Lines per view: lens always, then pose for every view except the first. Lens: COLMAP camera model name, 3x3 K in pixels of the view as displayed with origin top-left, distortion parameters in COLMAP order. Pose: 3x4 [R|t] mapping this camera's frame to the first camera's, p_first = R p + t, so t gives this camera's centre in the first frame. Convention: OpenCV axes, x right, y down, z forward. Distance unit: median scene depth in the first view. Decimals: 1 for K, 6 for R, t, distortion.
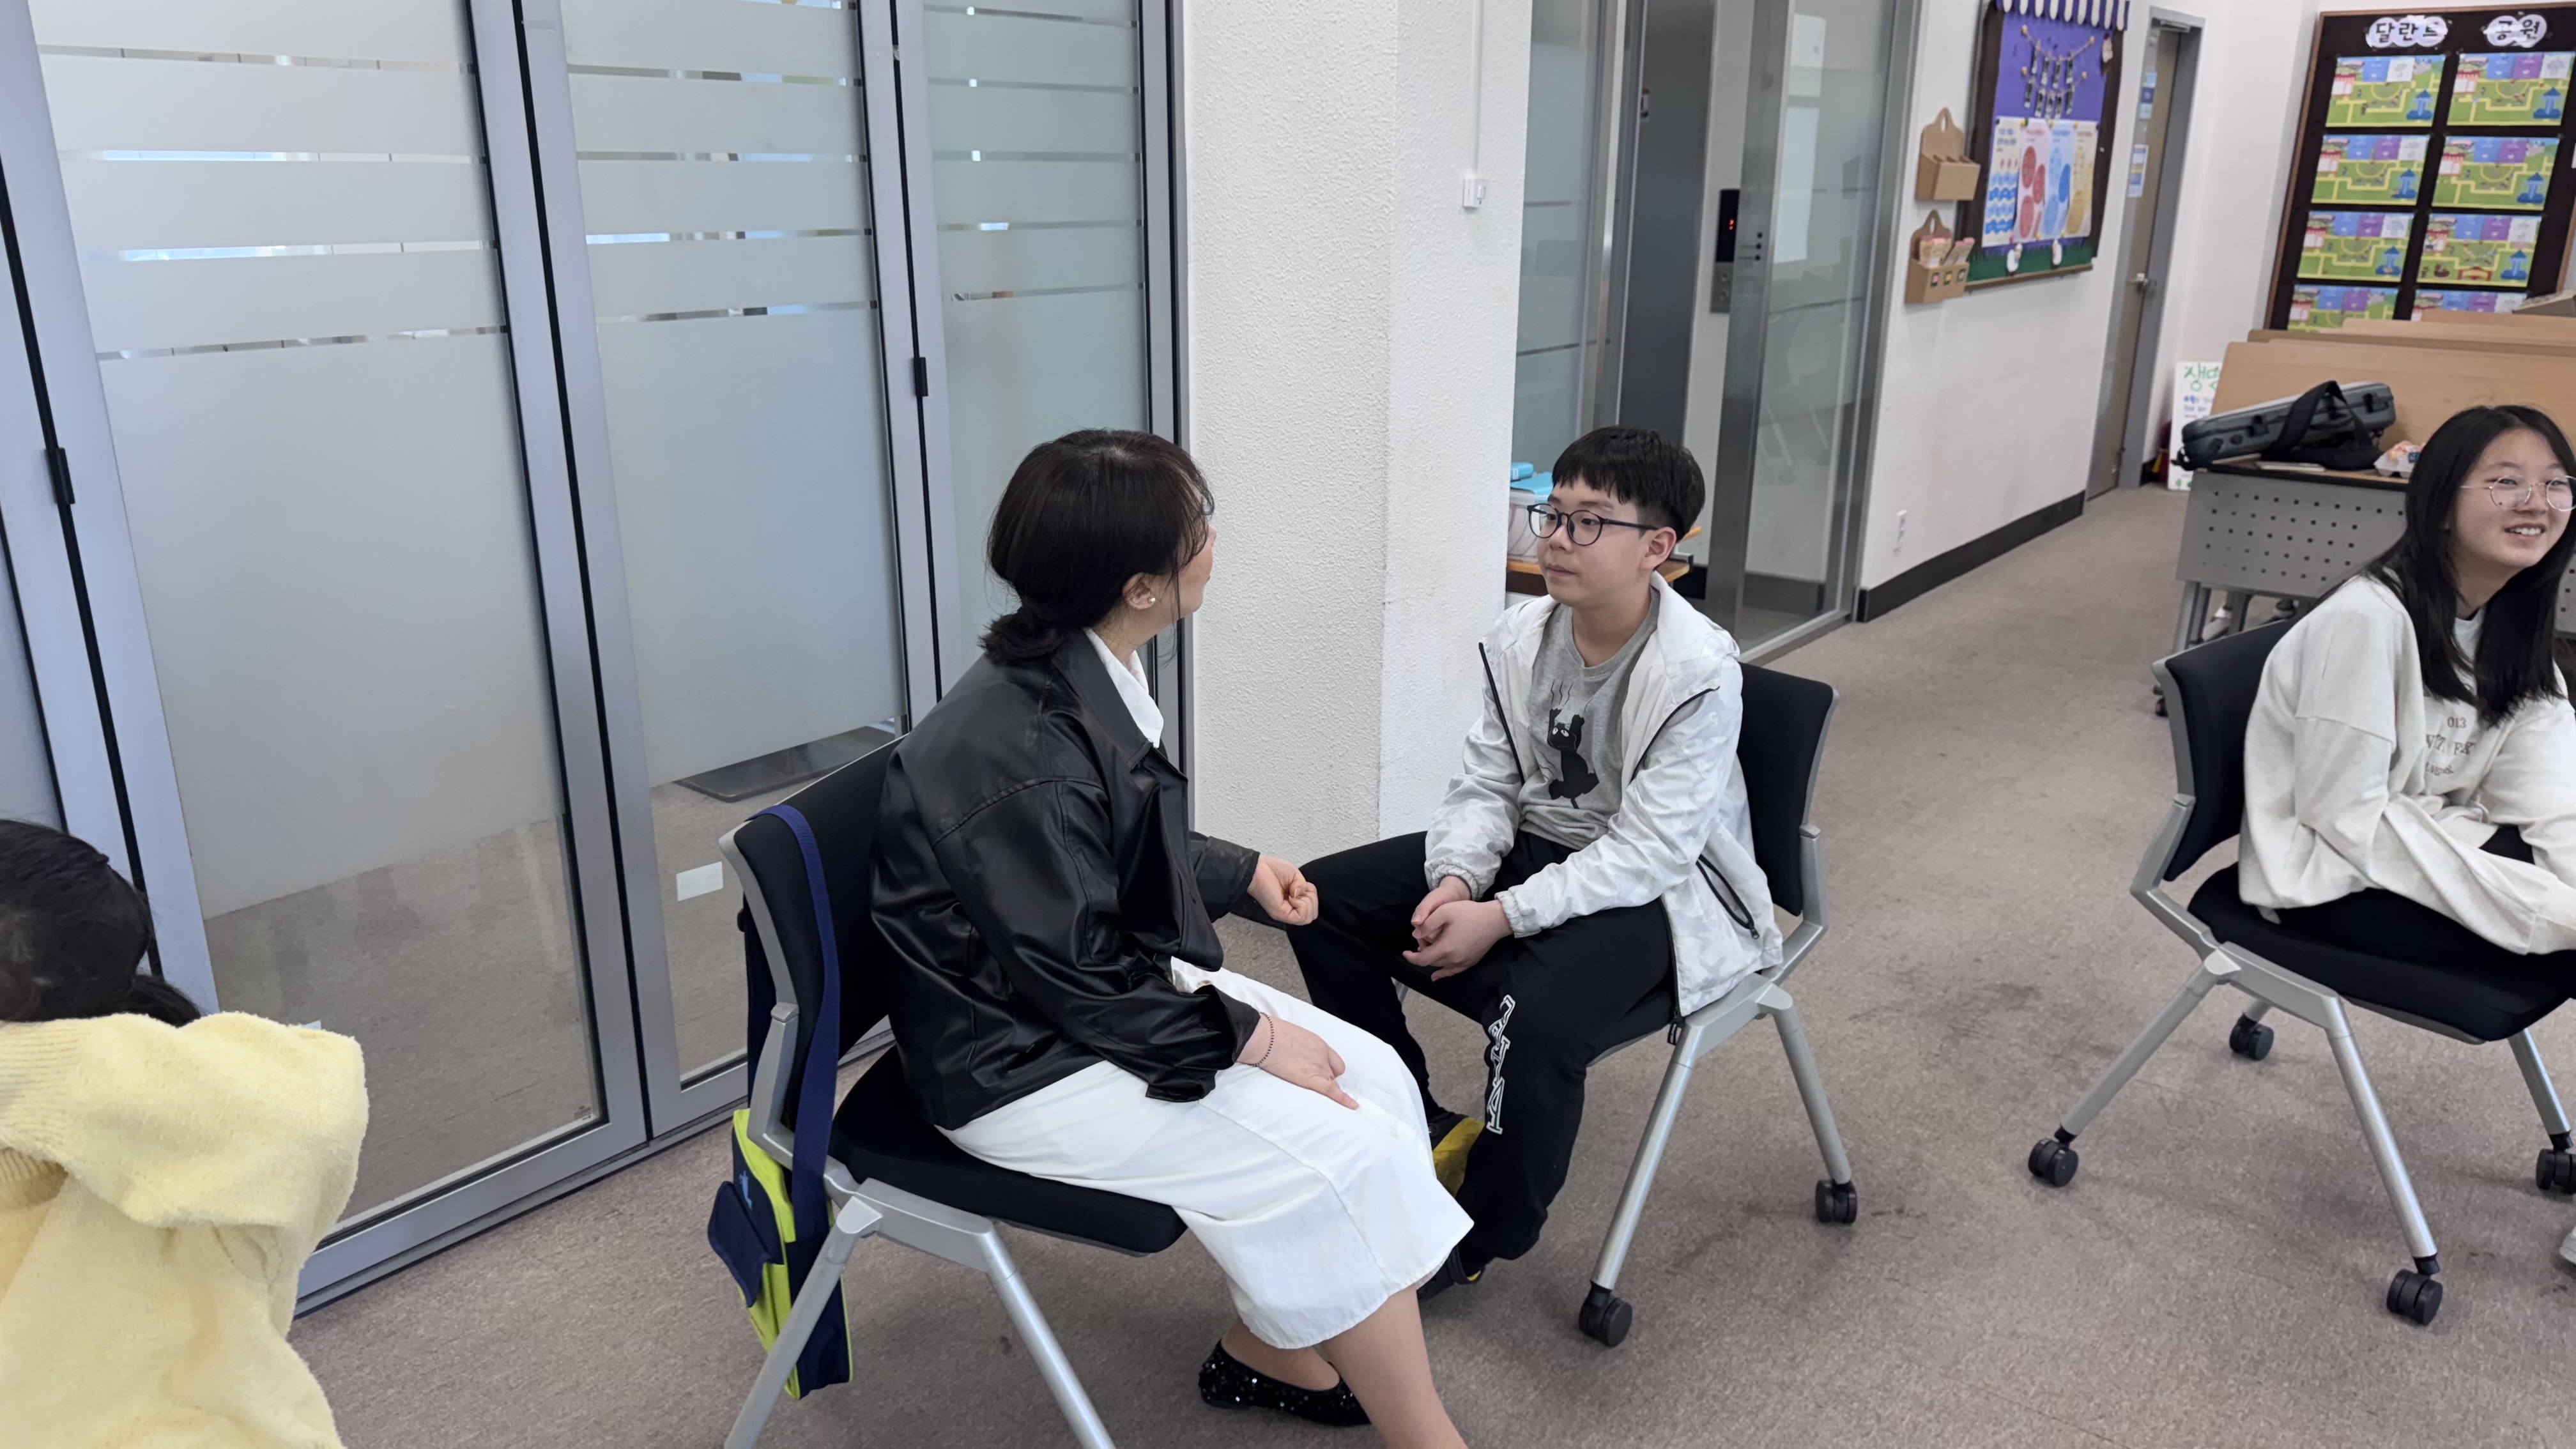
lens RADIAL K [[1818.8, 0, 1288.0], [0, 1818.8, 724.5], [0, 0, 1]] dist [0.054918, -0.003538]
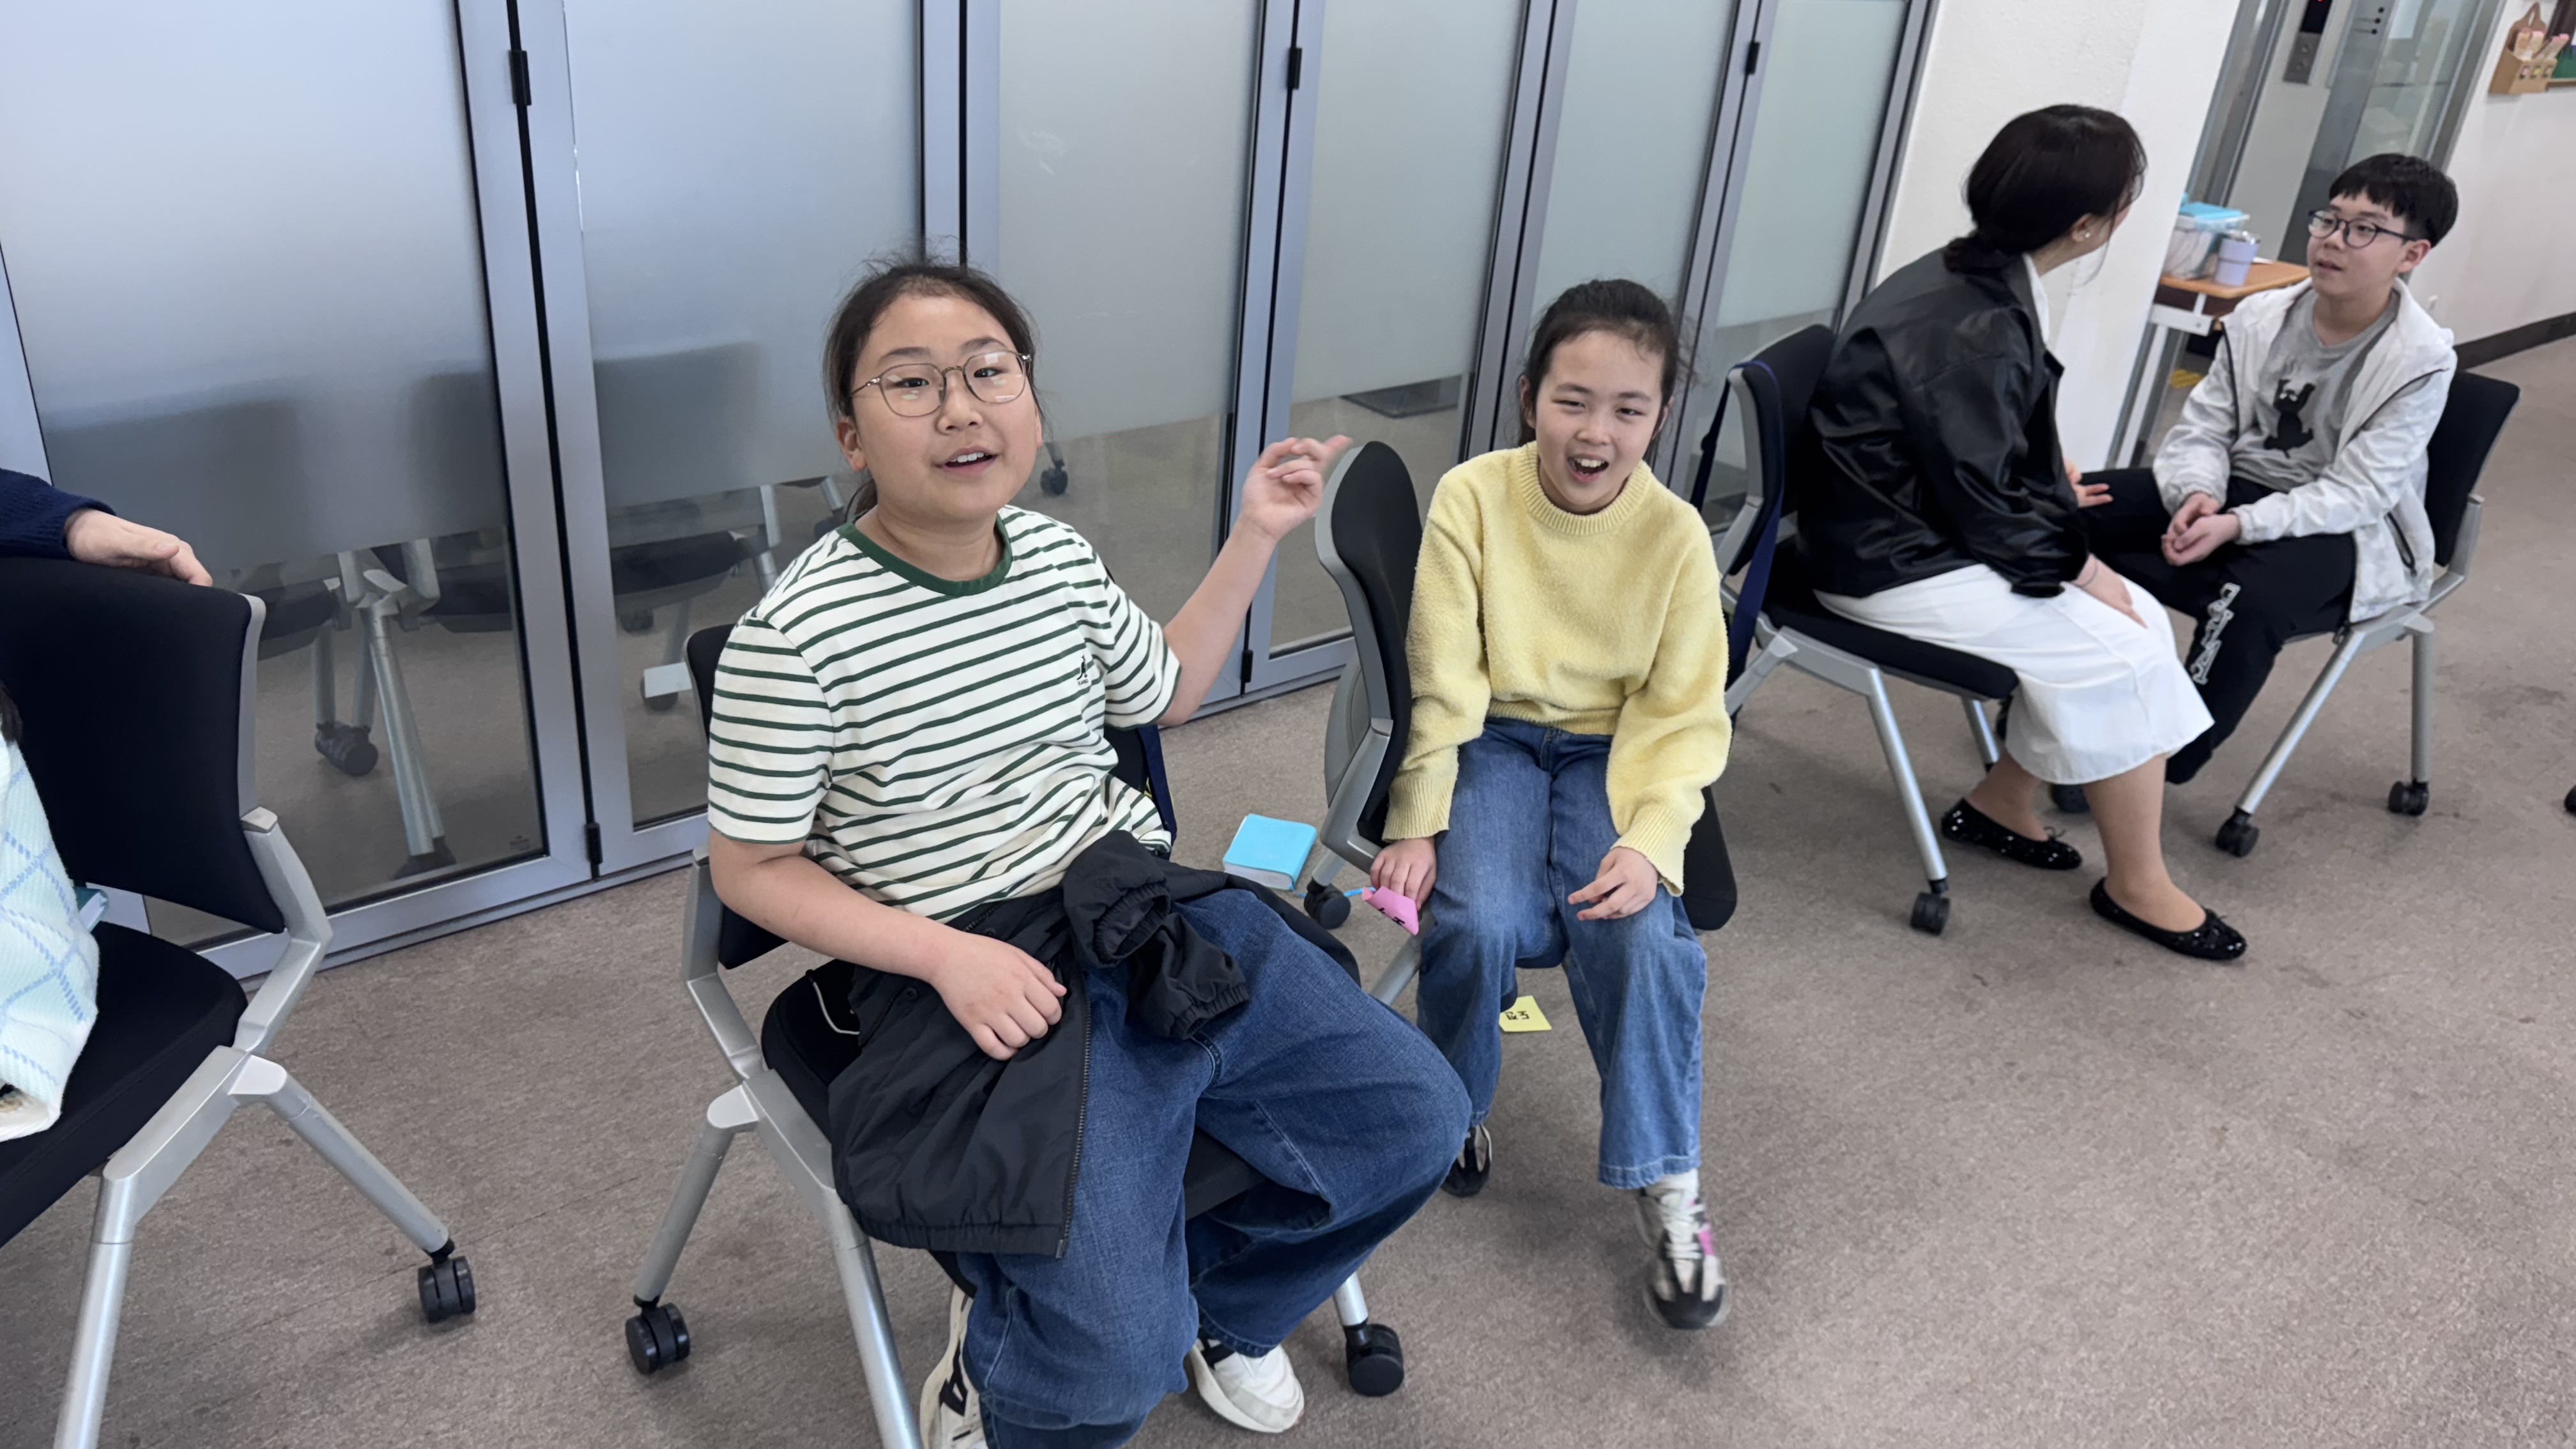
lens RADIAL K [[1846.8, 0, 1305.4], [0, 1846.8, 733.4], [0, 0, 1]] dist [0.020402, -0.001609]
pose [[0.982280, 0.152382, -0.109109, -0.362929], [-0.135174, 0.979288, 0.150742, 0.137304], [0.129820, -0.133322, 0.982534, -0.418286]]
